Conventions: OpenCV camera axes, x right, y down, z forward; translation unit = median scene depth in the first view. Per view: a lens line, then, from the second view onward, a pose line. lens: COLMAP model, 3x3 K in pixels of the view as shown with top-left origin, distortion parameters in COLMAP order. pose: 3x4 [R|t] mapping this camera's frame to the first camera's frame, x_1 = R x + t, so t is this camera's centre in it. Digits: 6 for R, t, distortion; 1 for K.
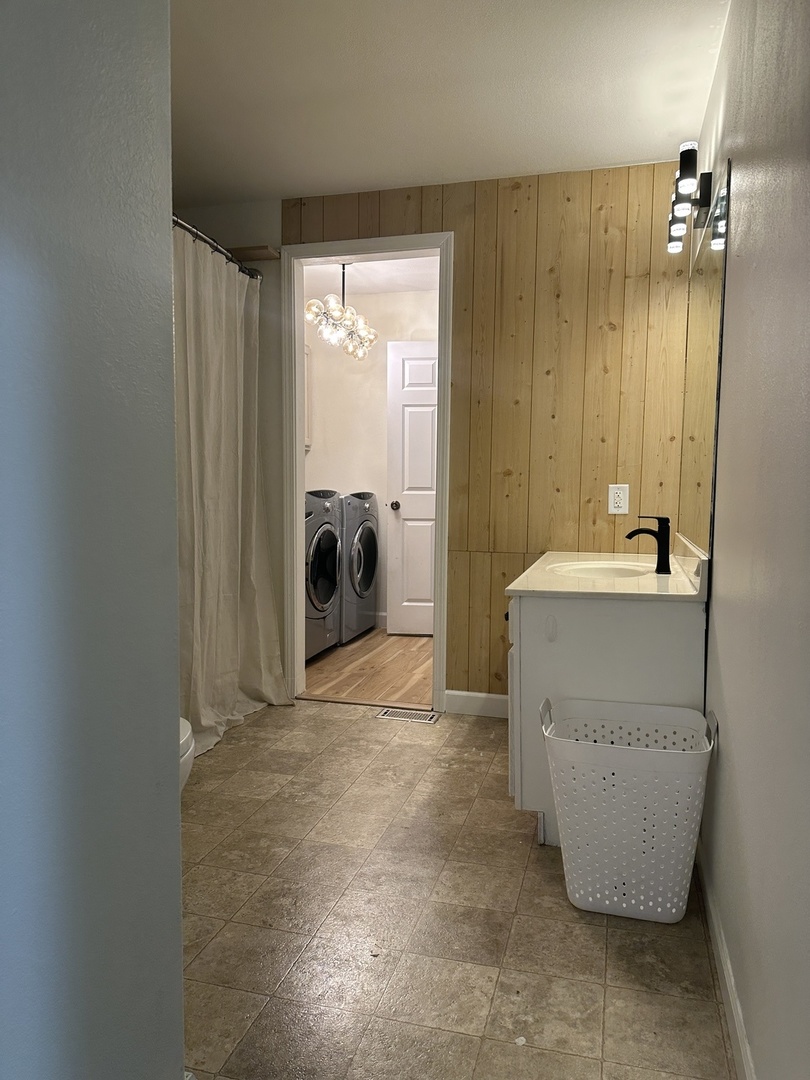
lens RADIAL K [[754.2, 0, 405.0], [0, 754.2, 540.0], [0, 0, 1]] dist [0.188523, -0.361183]
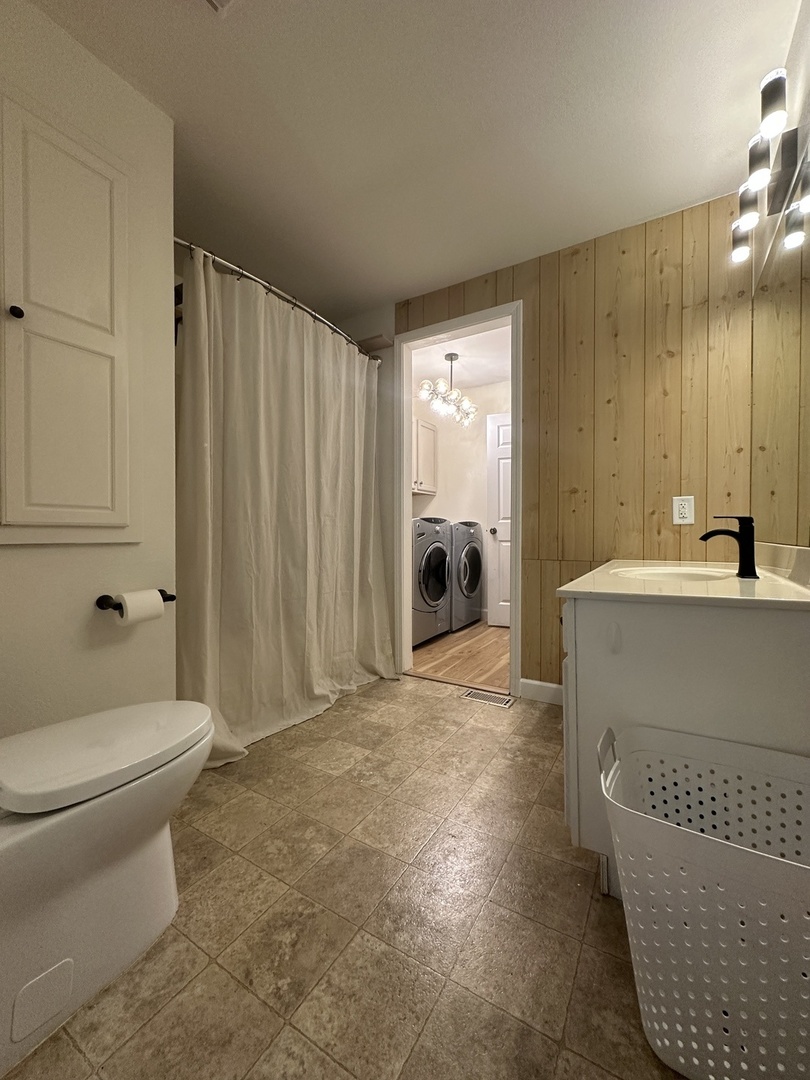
lens RADIAL K [[429.2, 0, 406.4], [0, 429.2, 537.0], [0, 0, 1]] dist [0.000538, 0.000164]
pose [[0.963324, -0.008735, -0.268198, 0.067223], [-0.008770, 0.997911, -0.063999, 0.025366], [0.268197, 0.064004, 0.961236, 0.321809]]
